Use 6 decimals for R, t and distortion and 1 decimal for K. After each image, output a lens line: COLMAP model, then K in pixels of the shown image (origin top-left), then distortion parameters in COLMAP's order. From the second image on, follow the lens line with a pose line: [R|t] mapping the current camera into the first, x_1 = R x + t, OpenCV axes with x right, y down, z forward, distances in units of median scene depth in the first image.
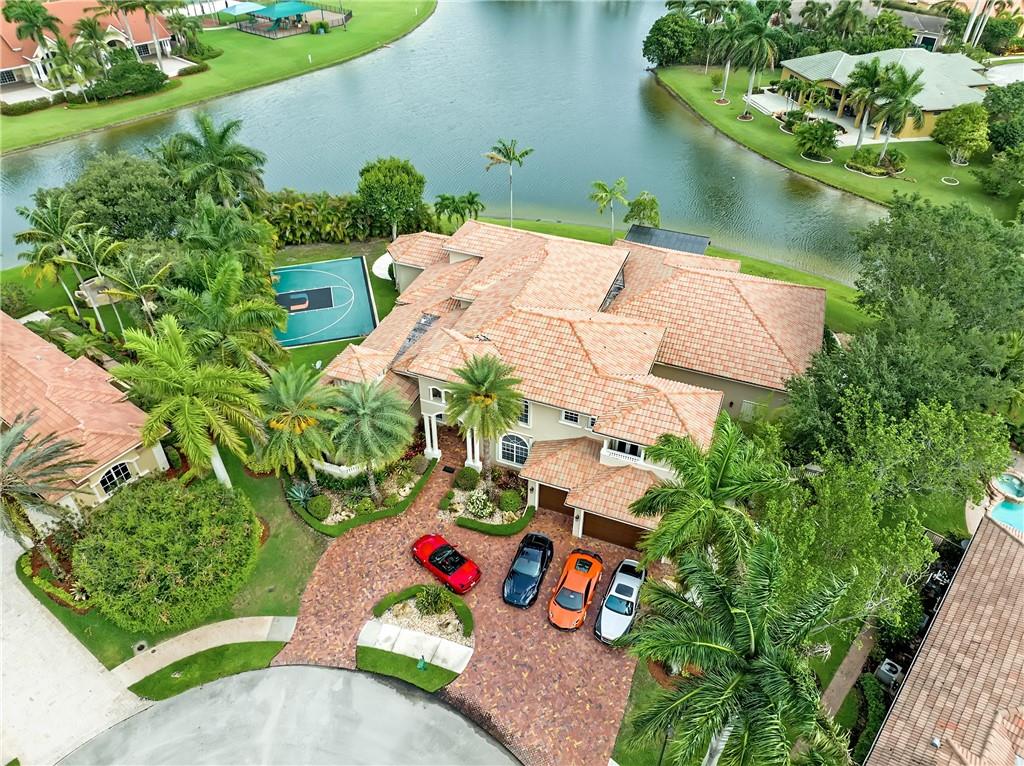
lens RADIAL K [[709.8, 0, 512.0], [0, 709.8, 383.0], [0, 0, 1]] dist [0.007395, -0.041701]
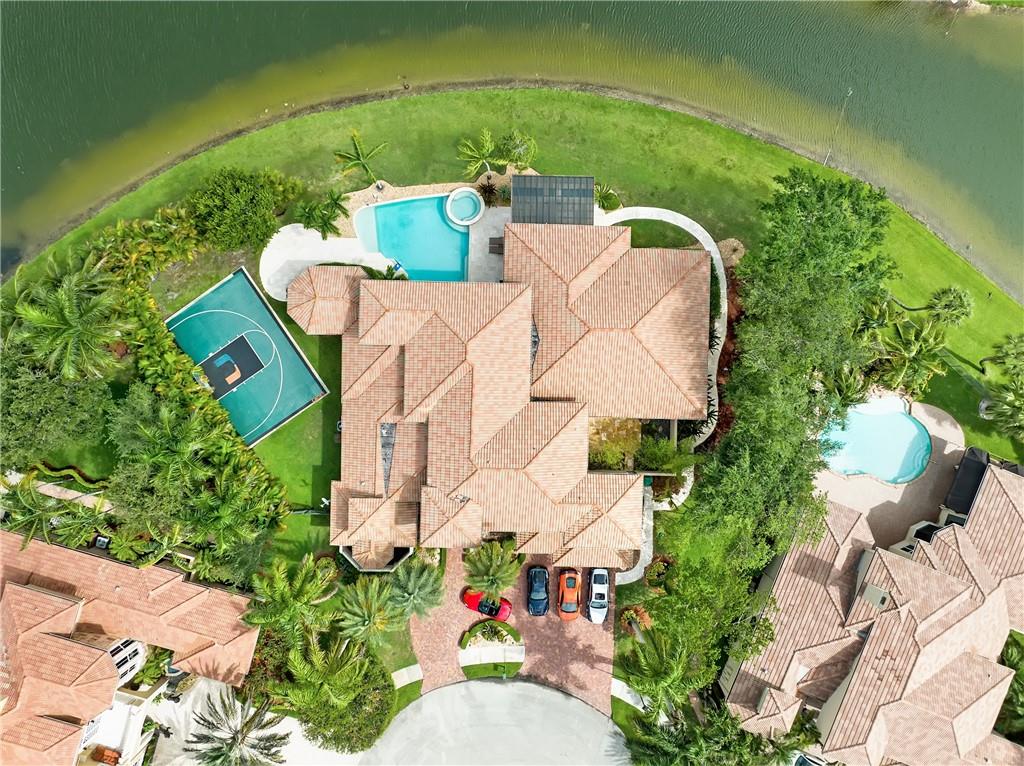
lens RADIAL K [[709.8, 0, 512.0], [0, 709.8, 383.0], [0, 0, 1]] dist [0.007395, -0.041701]
pose [[0.941012, -0.338372, 0.000888, 0.136817], [0.209439, 0.584506, 0.783893, -1.402772], [-0.265767, -0.737467, 0.620895, 0.400861]]
